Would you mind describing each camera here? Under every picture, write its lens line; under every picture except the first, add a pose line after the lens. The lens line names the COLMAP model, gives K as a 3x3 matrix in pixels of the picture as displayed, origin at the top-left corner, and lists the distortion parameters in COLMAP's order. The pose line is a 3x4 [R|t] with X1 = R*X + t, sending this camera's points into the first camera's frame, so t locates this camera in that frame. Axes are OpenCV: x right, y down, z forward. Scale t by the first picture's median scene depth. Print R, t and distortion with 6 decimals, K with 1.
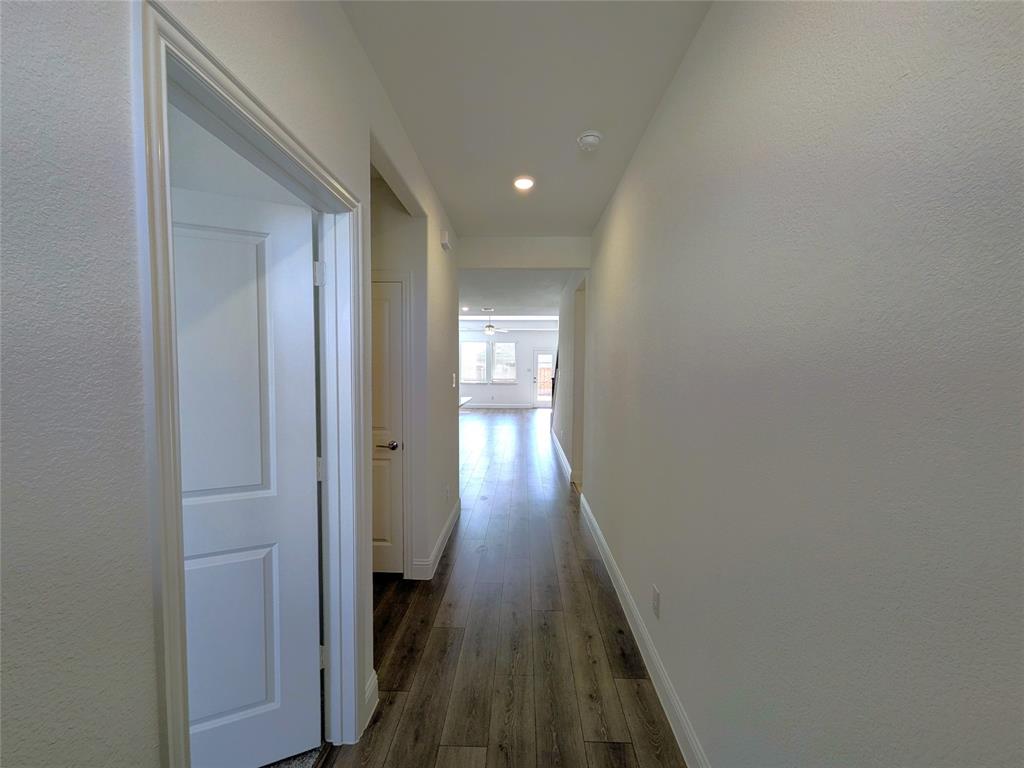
lens RADIAL K [[403.9, 0, 511.5], [0, 403.9, 384.9], [0, 0, 1]] dist [0.007871, -0.000171]
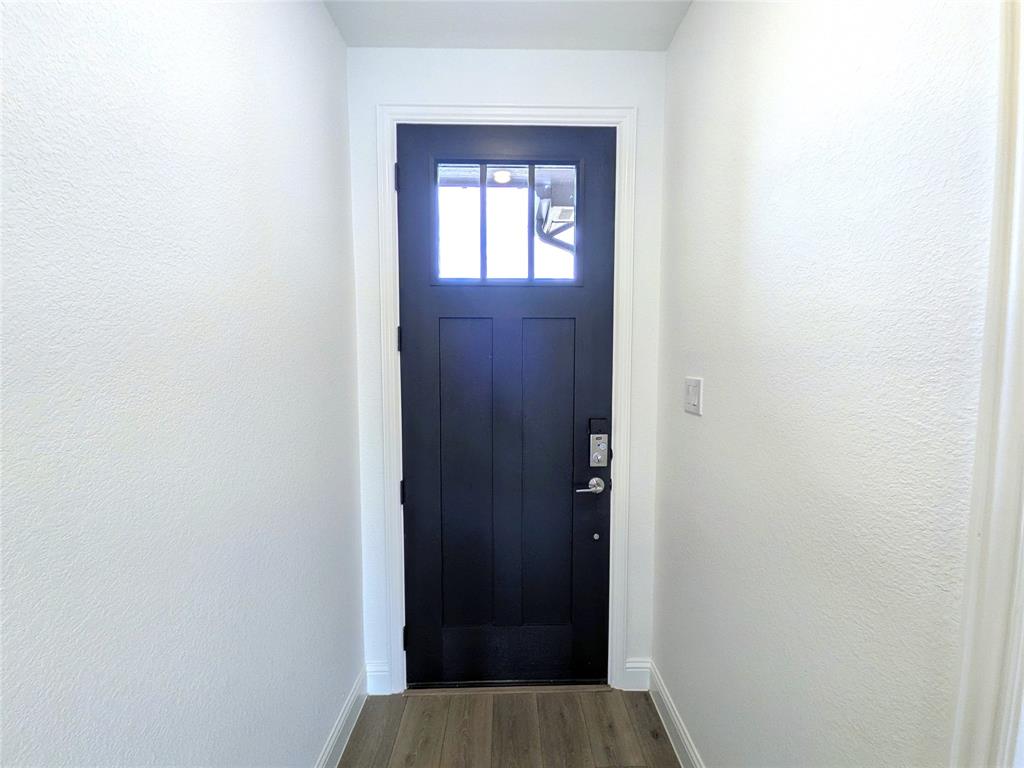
lens RADIAL K [[407.5, 0, 514.8], [0, 407.5, 386.0], [0, 0, 1]] dist [-0.000965, -0.000200]
pose [[-0.998684, -0.002697, -0.051219, 0.063954], [-0.008543, 0.993413, 0.114271, -0.095258], [0.050573, 0.114558, -0.992128, 1.969919]]
